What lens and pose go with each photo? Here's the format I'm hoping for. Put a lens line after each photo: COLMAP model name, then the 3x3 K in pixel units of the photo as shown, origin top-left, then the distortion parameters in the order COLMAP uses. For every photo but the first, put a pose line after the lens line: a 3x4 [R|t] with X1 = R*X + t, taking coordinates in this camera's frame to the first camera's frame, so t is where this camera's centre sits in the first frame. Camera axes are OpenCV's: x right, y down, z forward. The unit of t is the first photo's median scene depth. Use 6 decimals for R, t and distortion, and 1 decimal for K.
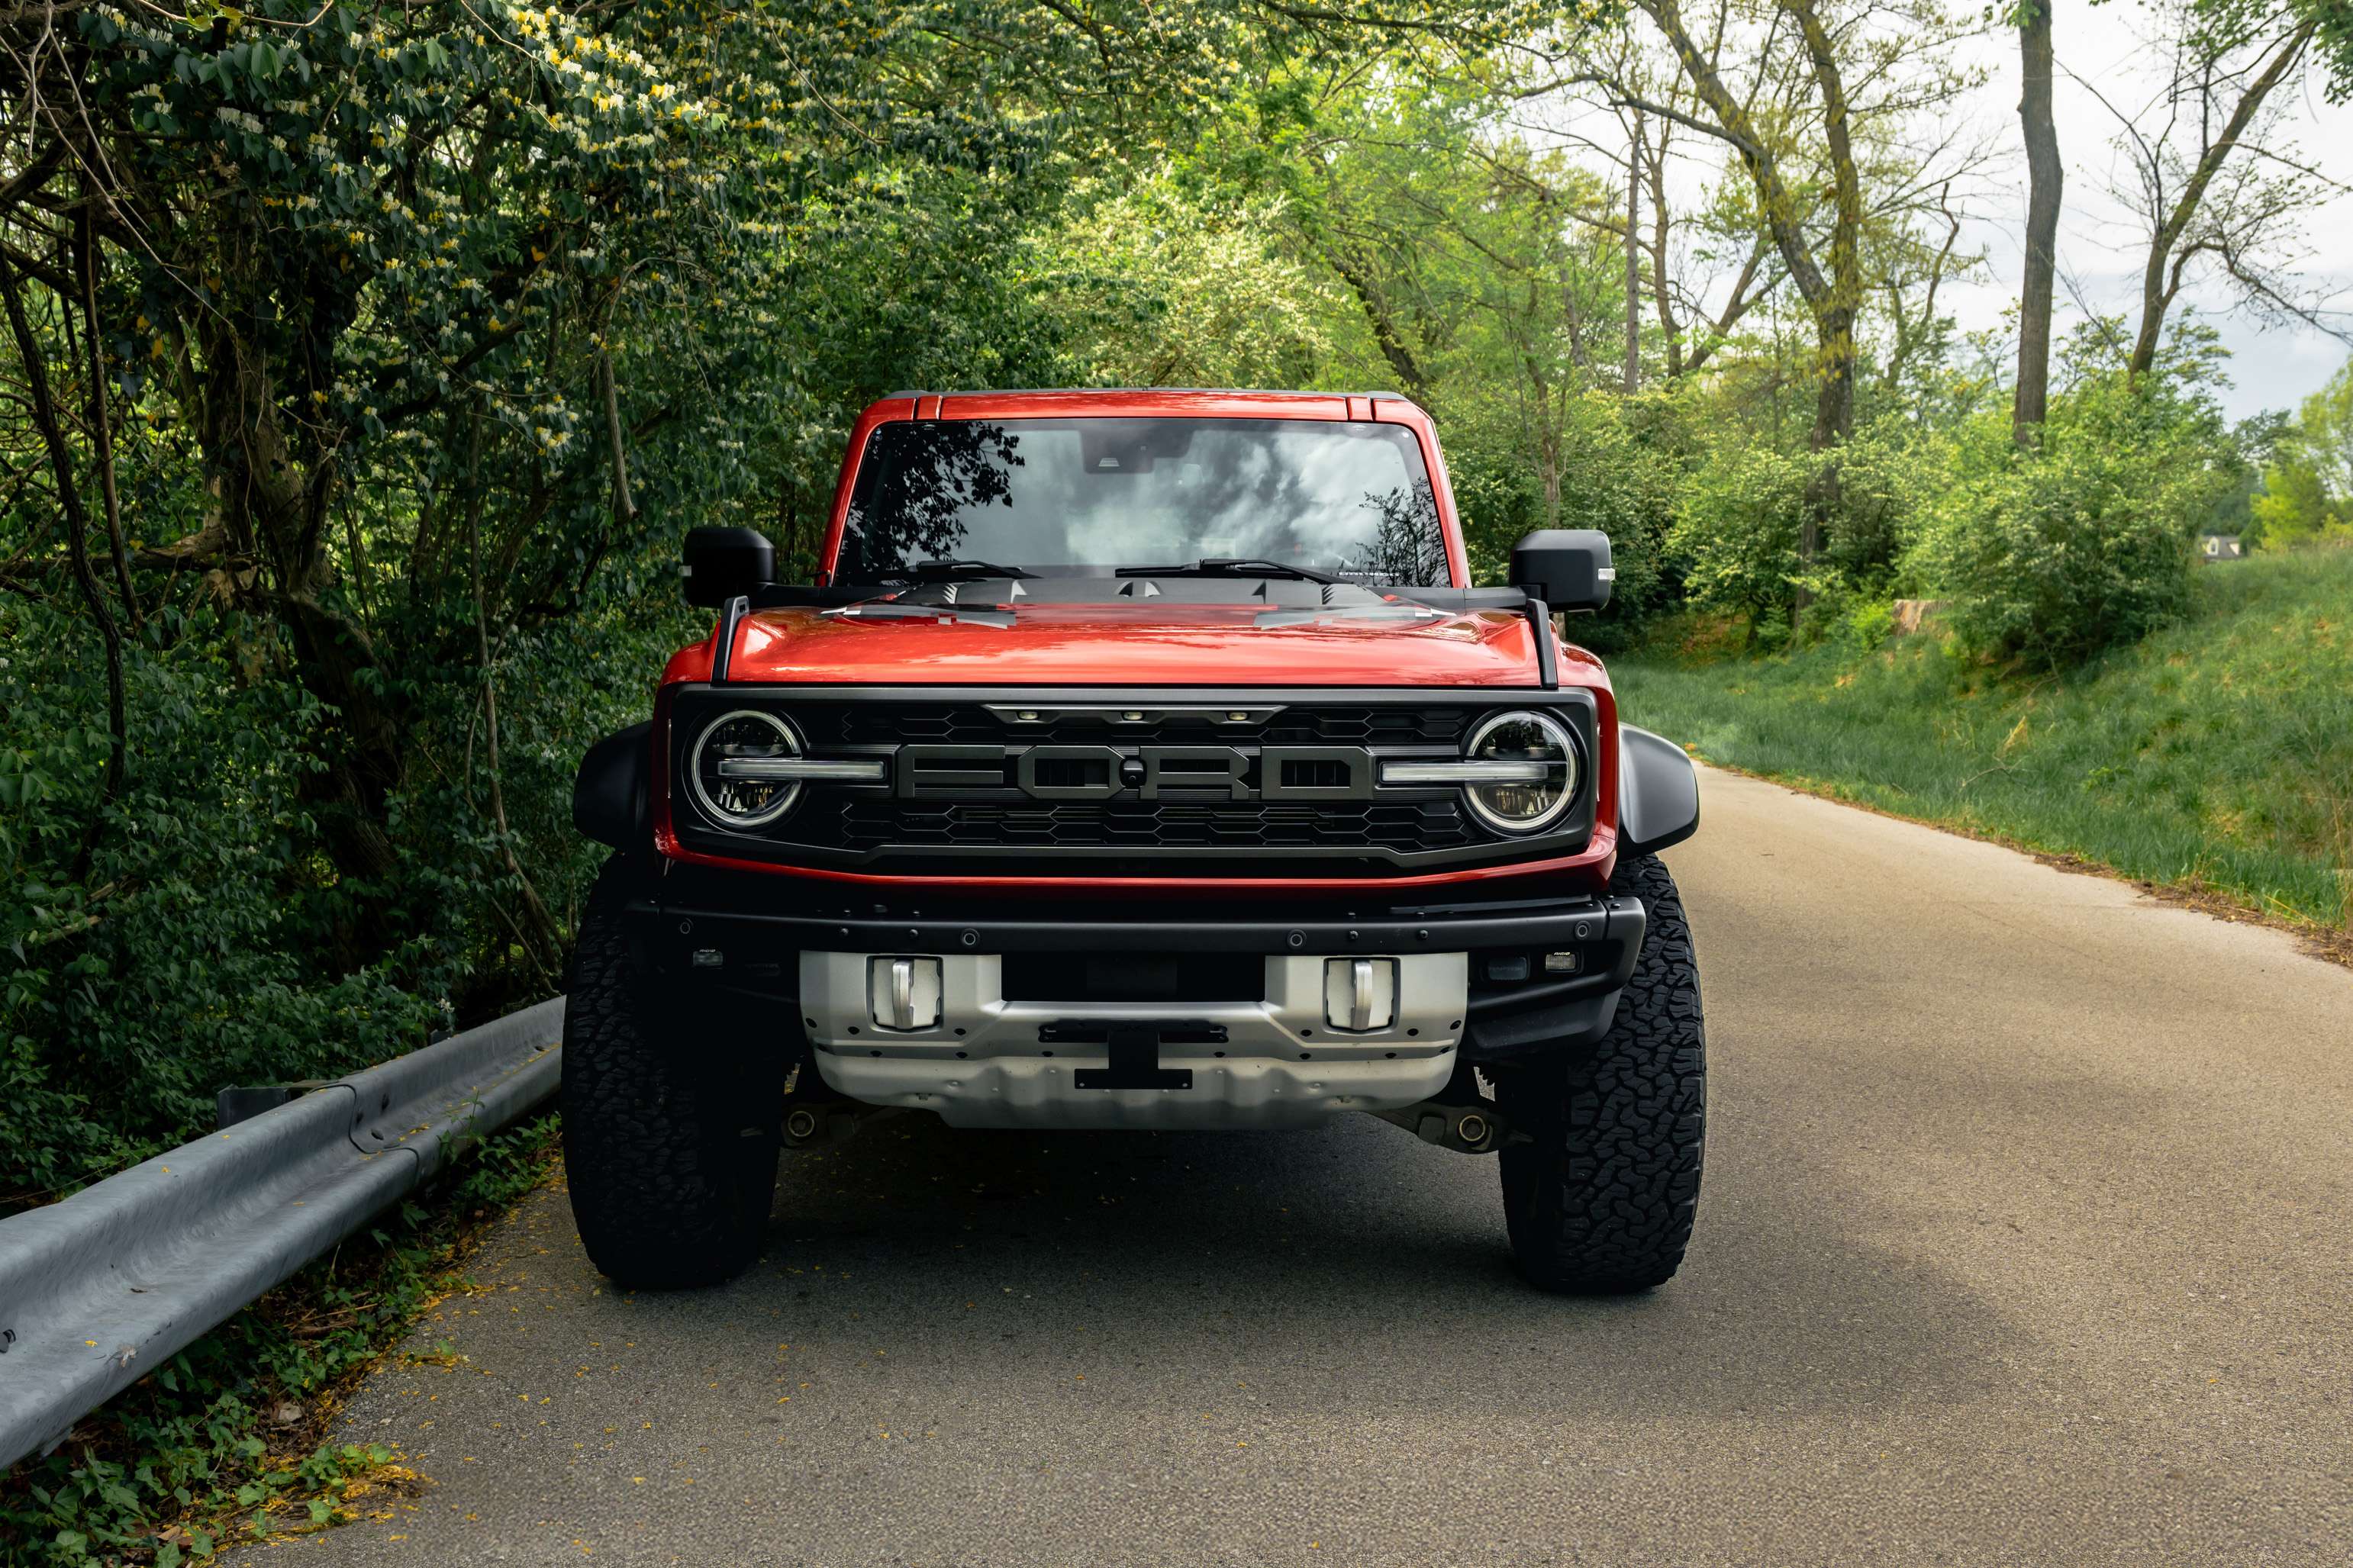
lens RADIAL K [[2336.5, 0, 1175.1], [0, 2336.5, 787.1], [0, 0, 1]] dist [0.006919, 0.000000]
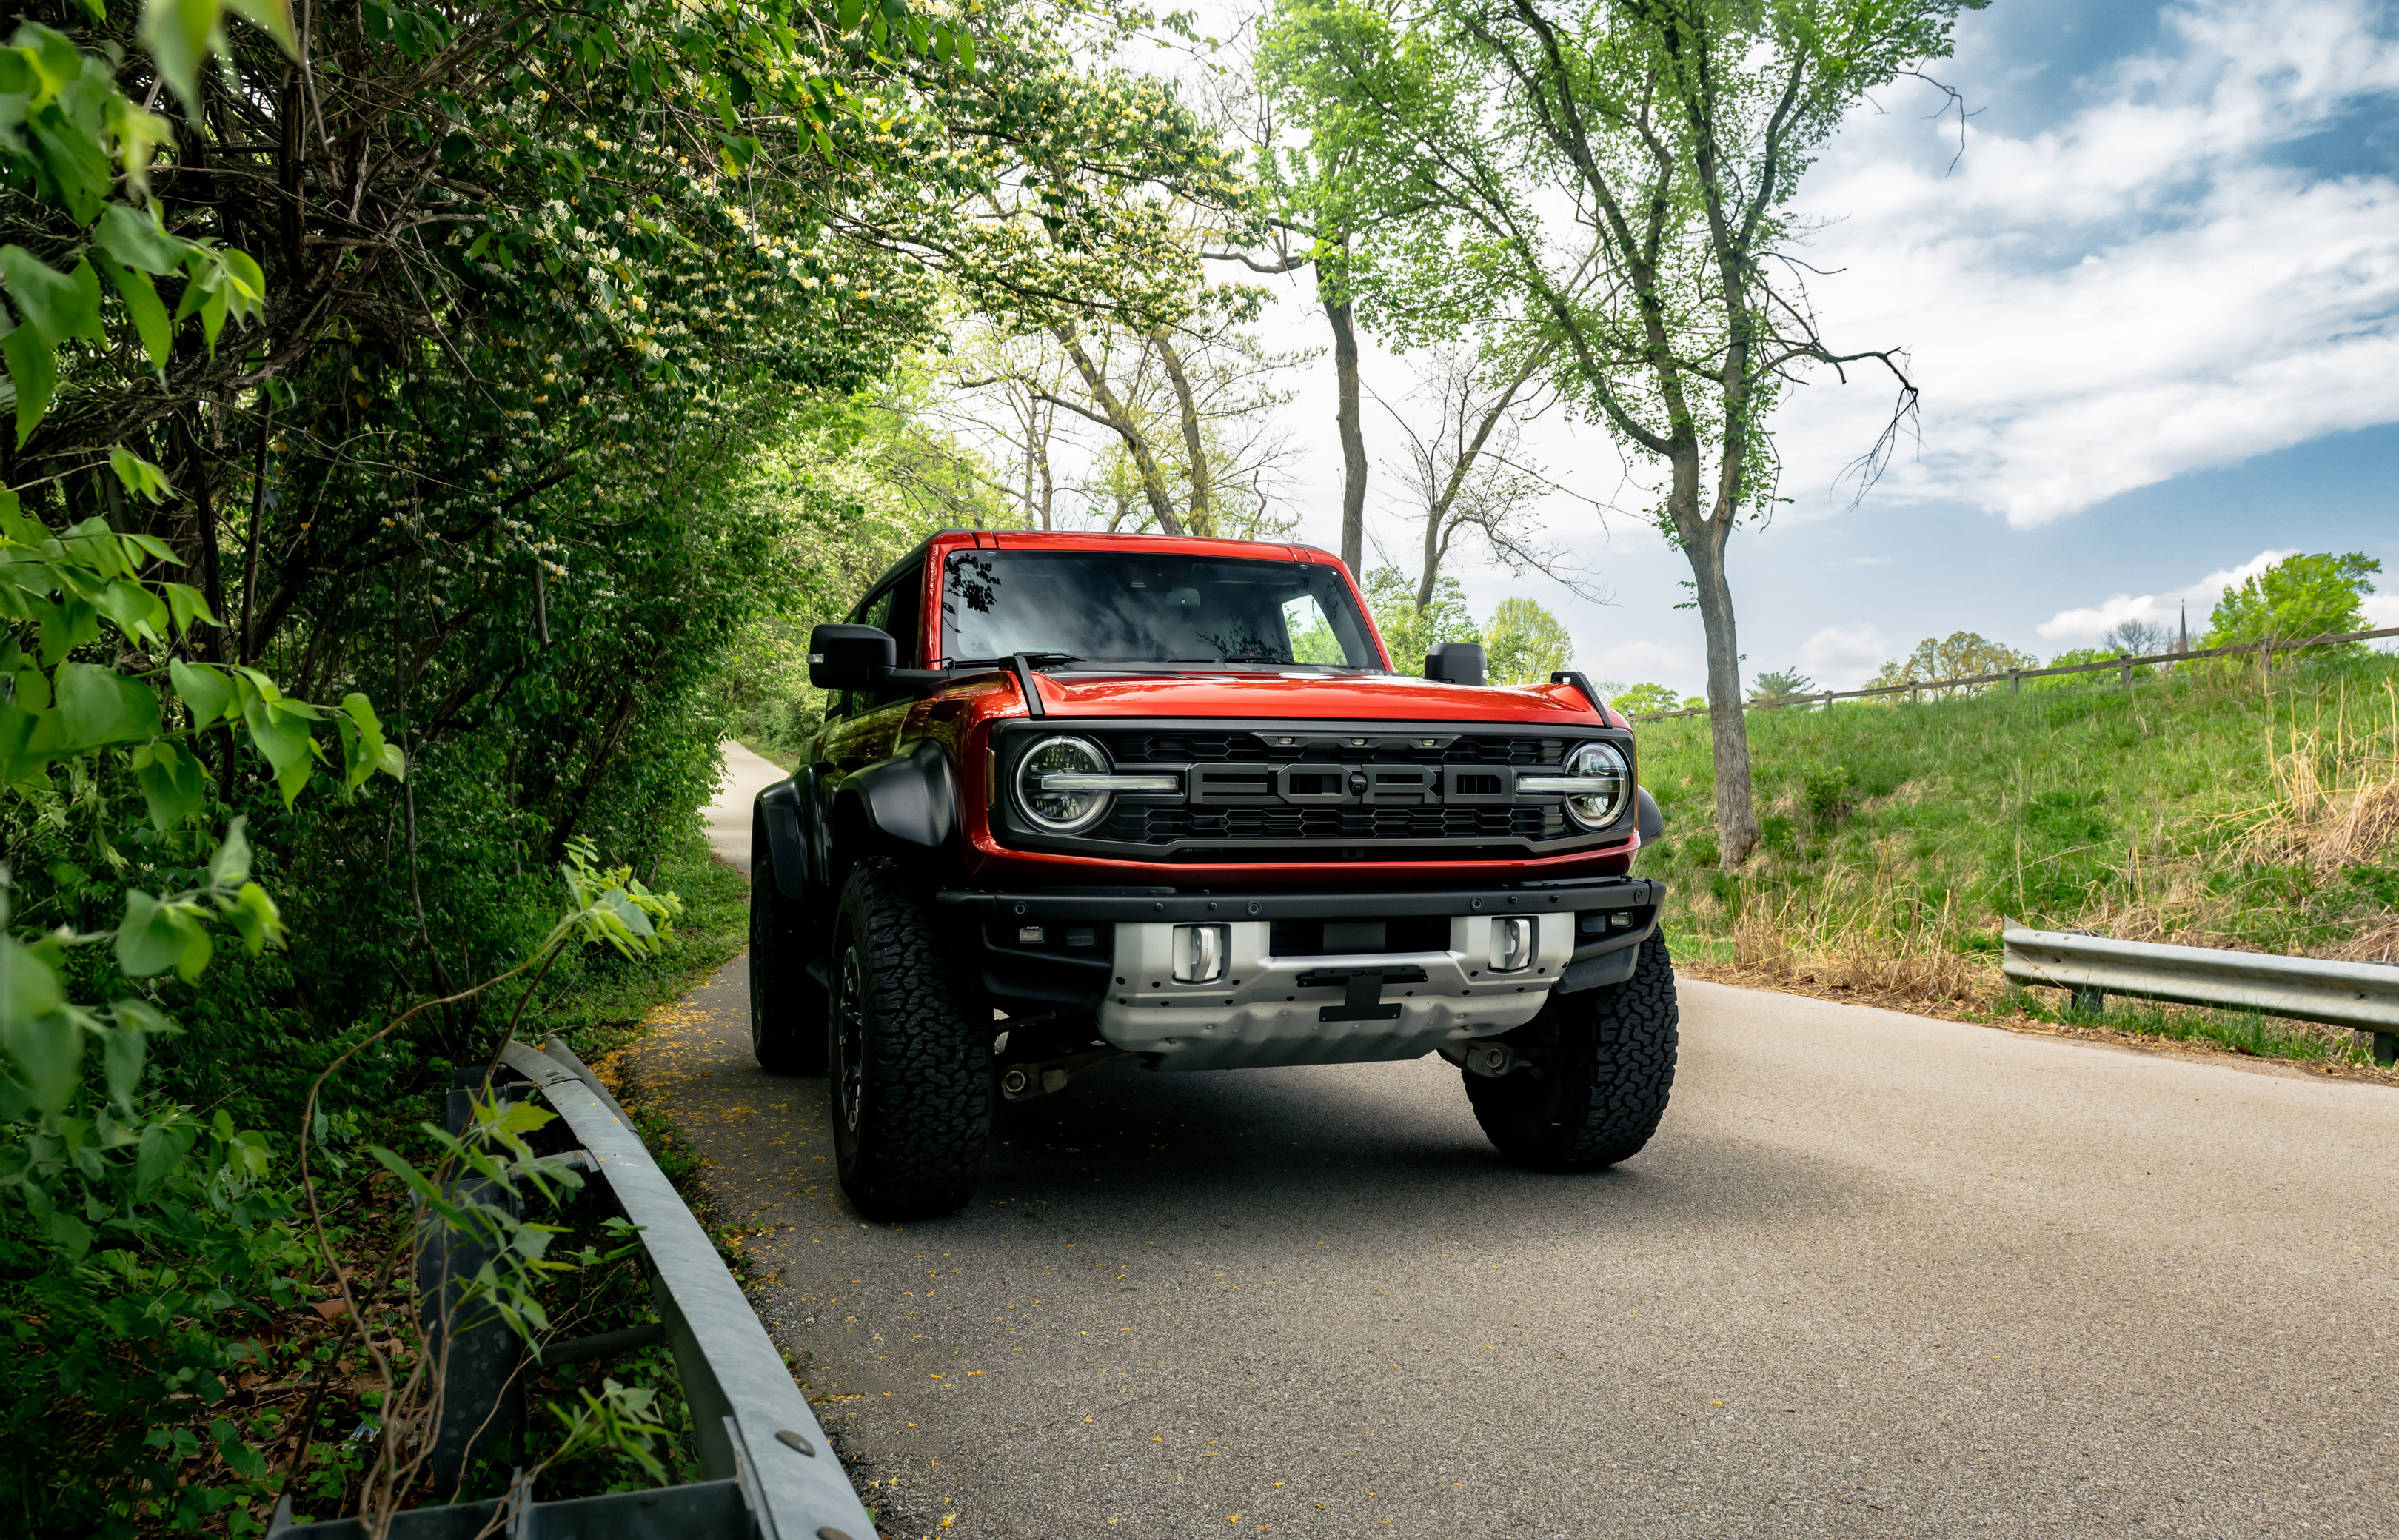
lens RADIAL K [[1821.9, 0, 1248.7], [0, 1821.9, 776.1], [0, 0, 1]] dist [-0.071899, 0.032697]
pose [[0.945124, 0.000959, 0.326710, -0.405083], [0.025472, 0.996736, -0.076612, 0.065505], [-0.325717, 0.080730, 0.942015, 0.025829]]
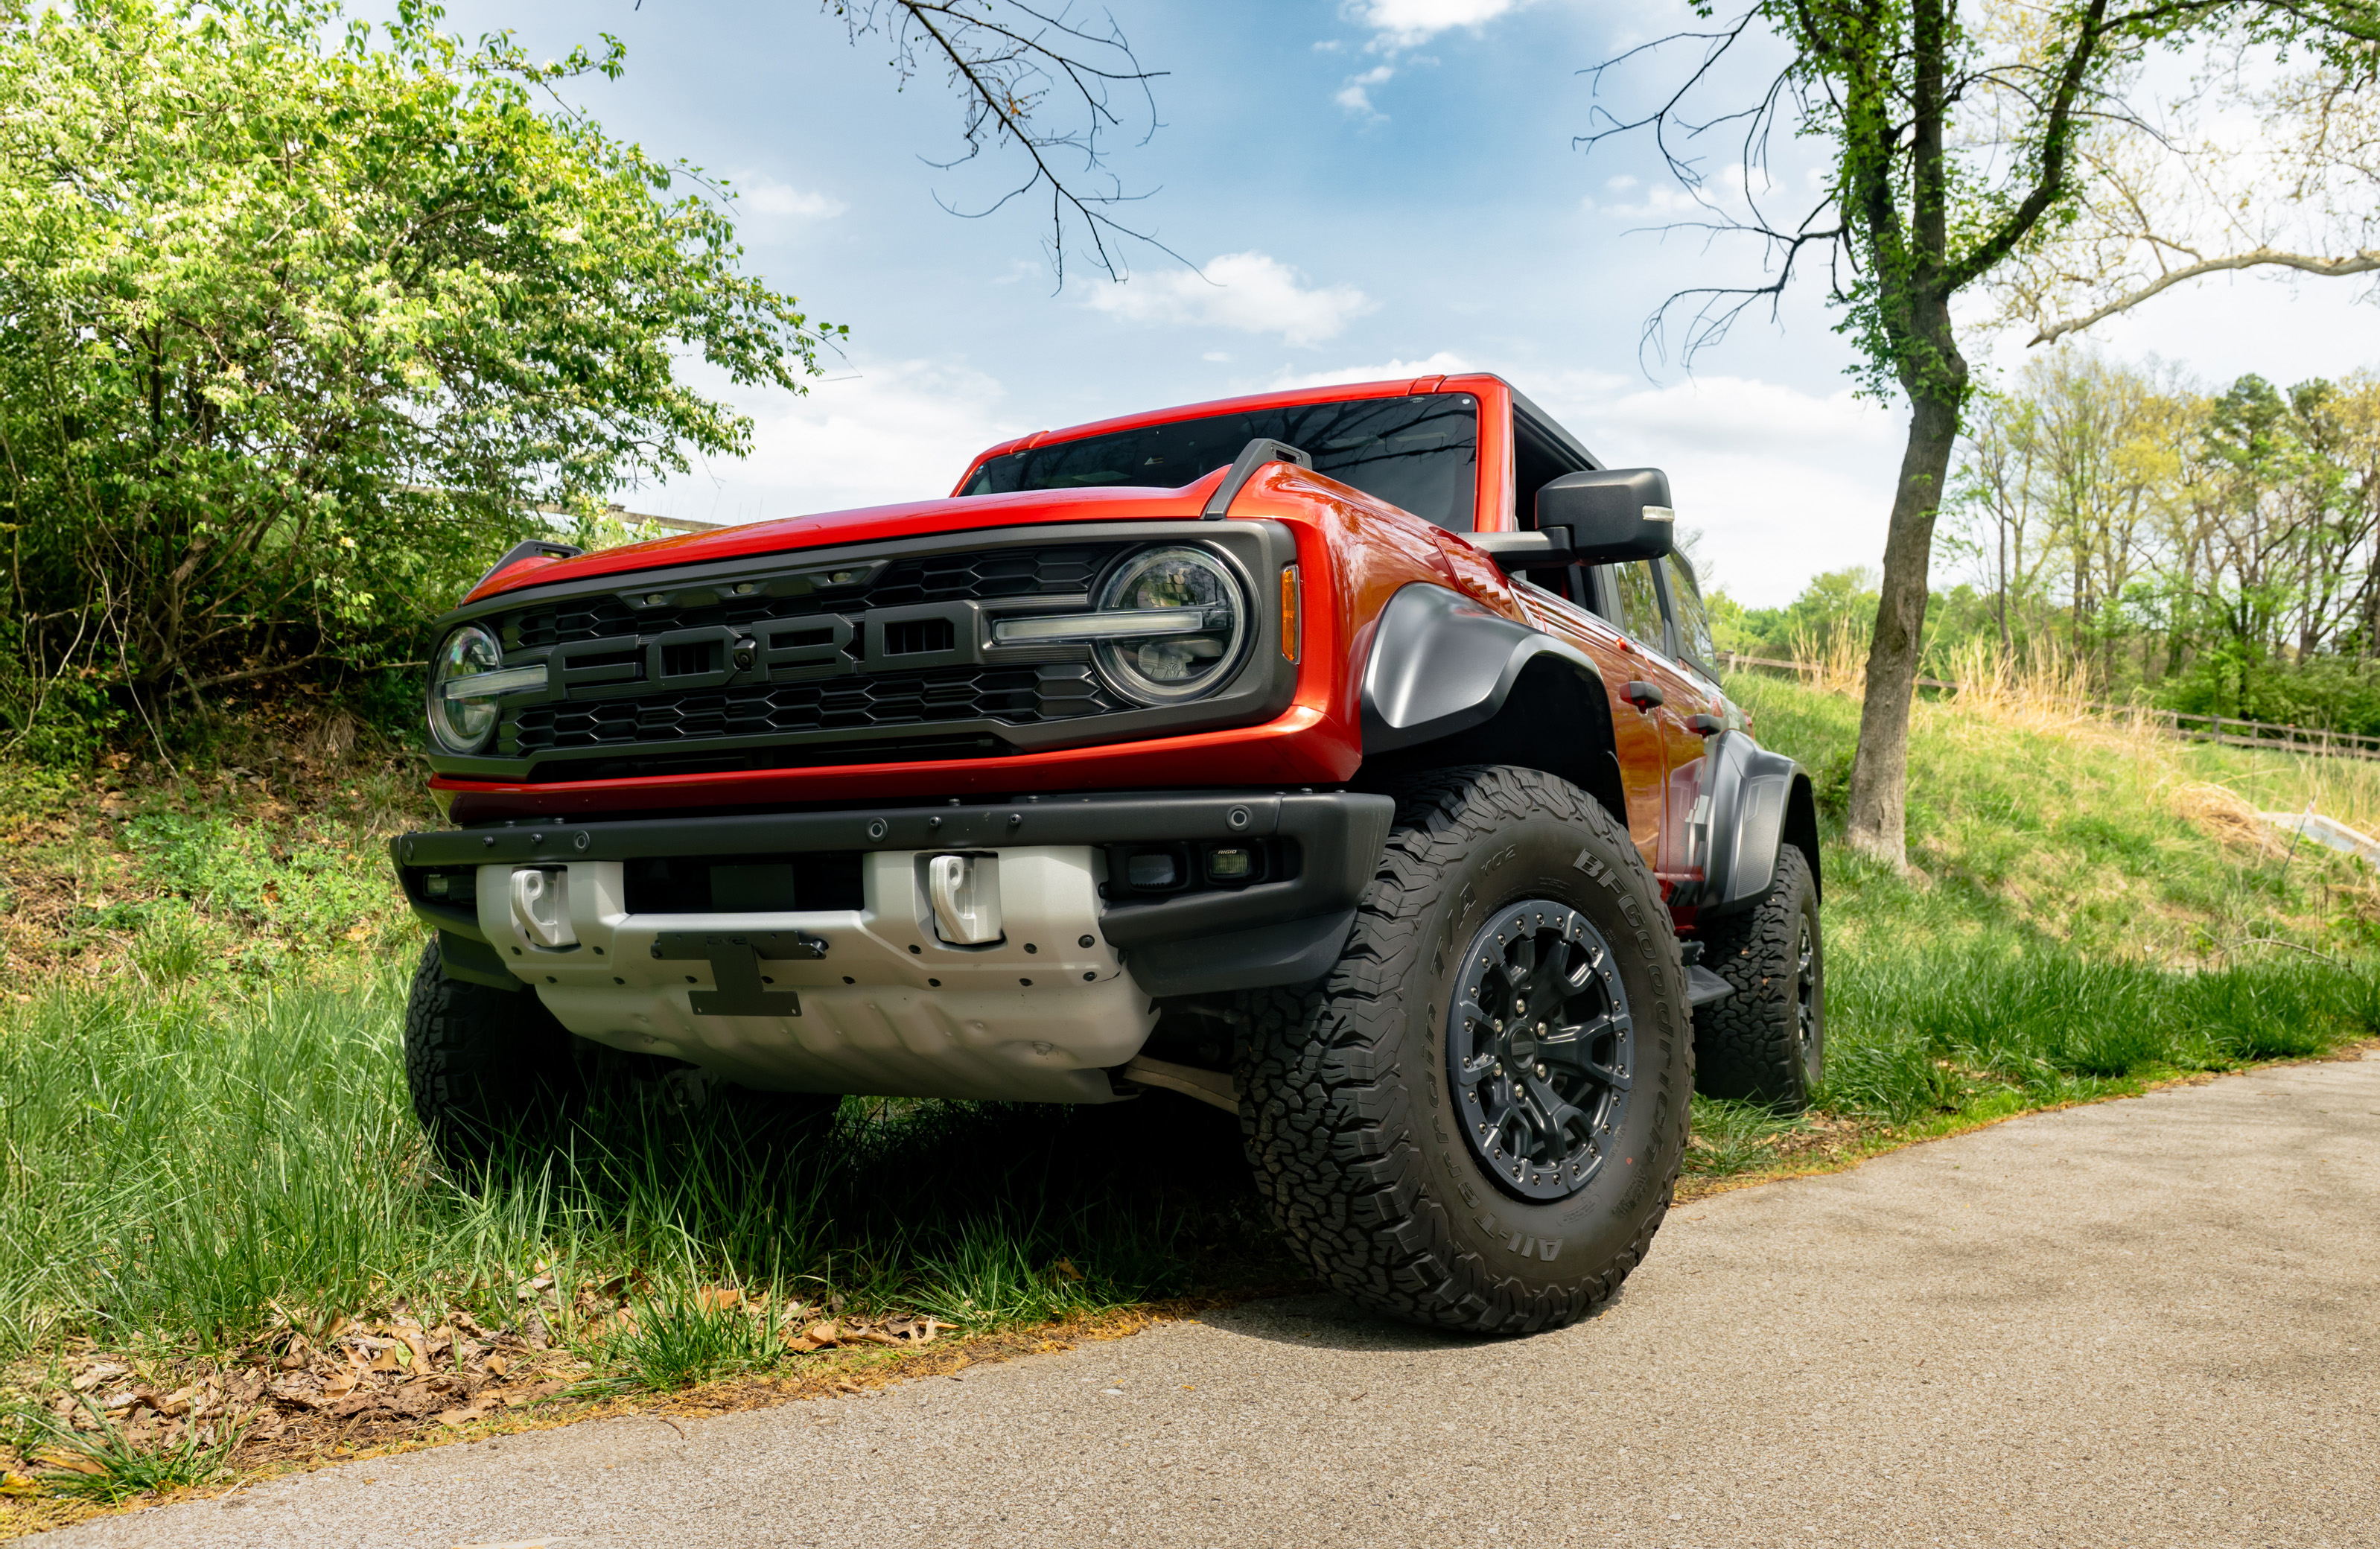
lens RADIAL K [[1807.6, 0, 1172.0], [0, 1807.6, 764.1], [0, 0, 1]] dist [-0.071899, 0.032697]
pose [[0.901015, -0.052935, -0.430545, 0.403125], [-0.003949, 0.991485, -0.130164, 0.118877], [0.433769, 0.118980, 0.893134, 0.446130]]
